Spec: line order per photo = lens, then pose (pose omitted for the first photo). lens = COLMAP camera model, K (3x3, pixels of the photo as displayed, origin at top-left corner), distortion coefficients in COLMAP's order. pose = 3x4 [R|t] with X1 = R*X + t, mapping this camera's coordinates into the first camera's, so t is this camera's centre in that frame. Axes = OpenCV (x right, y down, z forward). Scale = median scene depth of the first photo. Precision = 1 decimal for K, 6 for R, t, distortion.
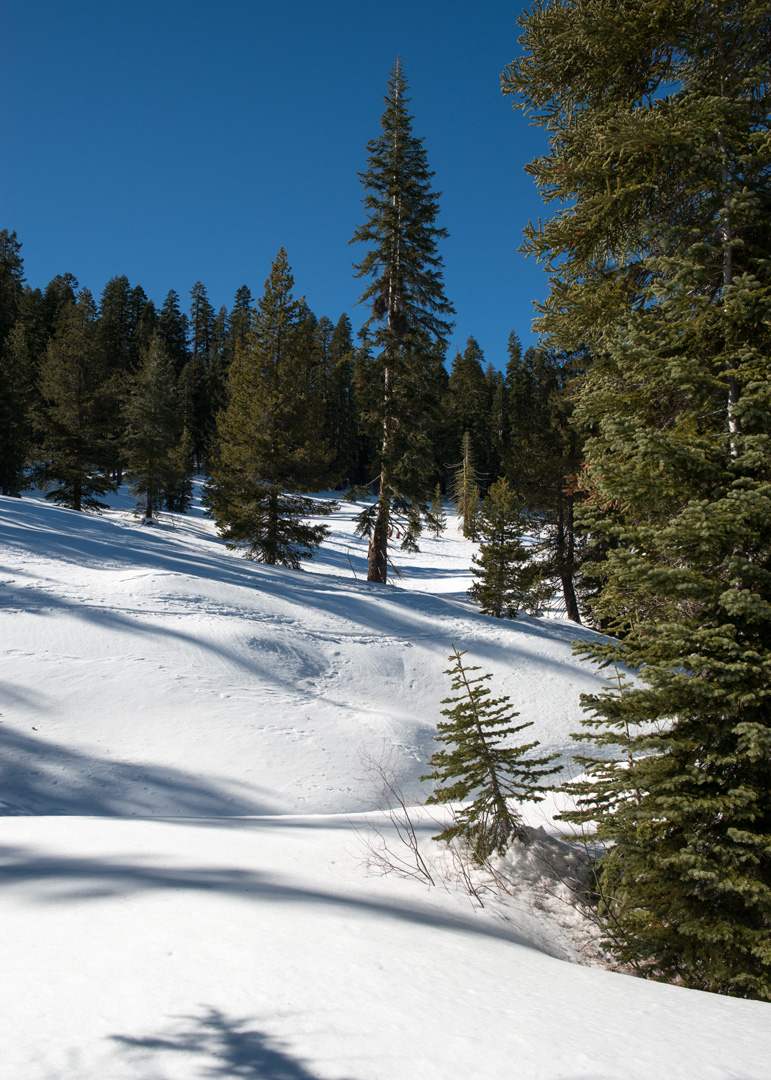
lens RADIAL K [[1089.5, 0, 376.9], [0, 1089.5, 540.2], [0, 0, 1]] dist [-0.055901, 0.000000]
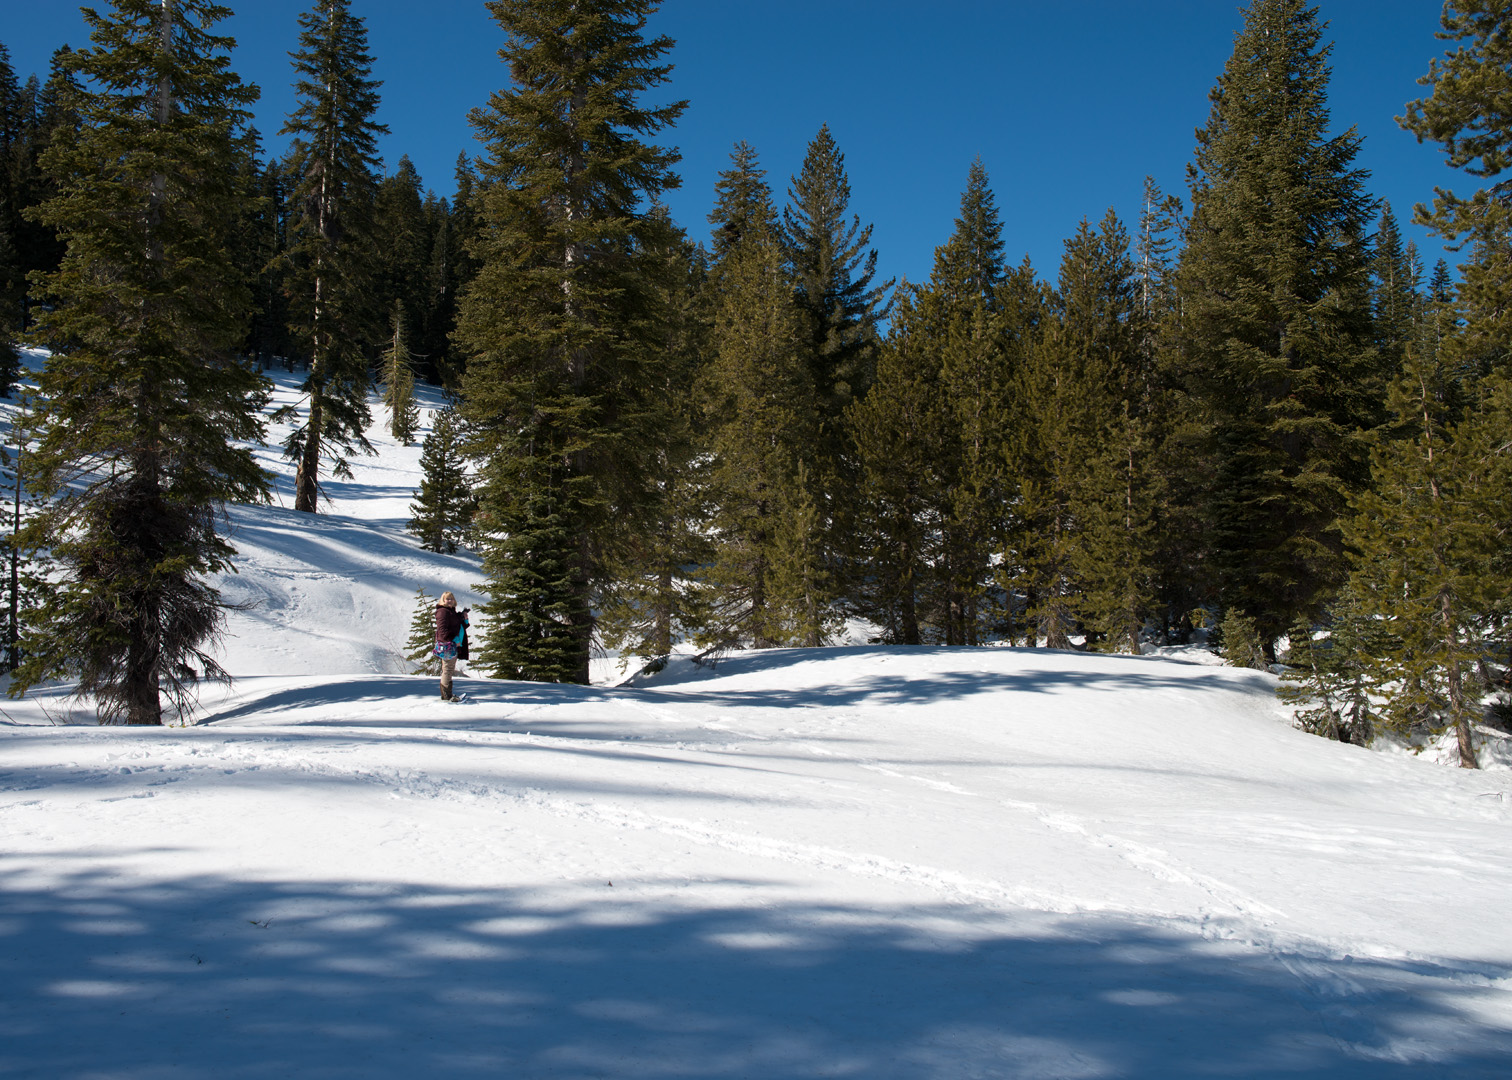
lens RADIAL K [[1525.3, 0, 746.6], [0, 1525.3, 530.6], [0, 0, 1]] dist [-0.055901, 0.000000]
pose [[0.951620, 0.005299, 0.307230, -0.038618], [-0.025966, 0.997662, 0.063219, -0.035041], [-0.306177, -0.068138, 0.949533, -0.327974]]
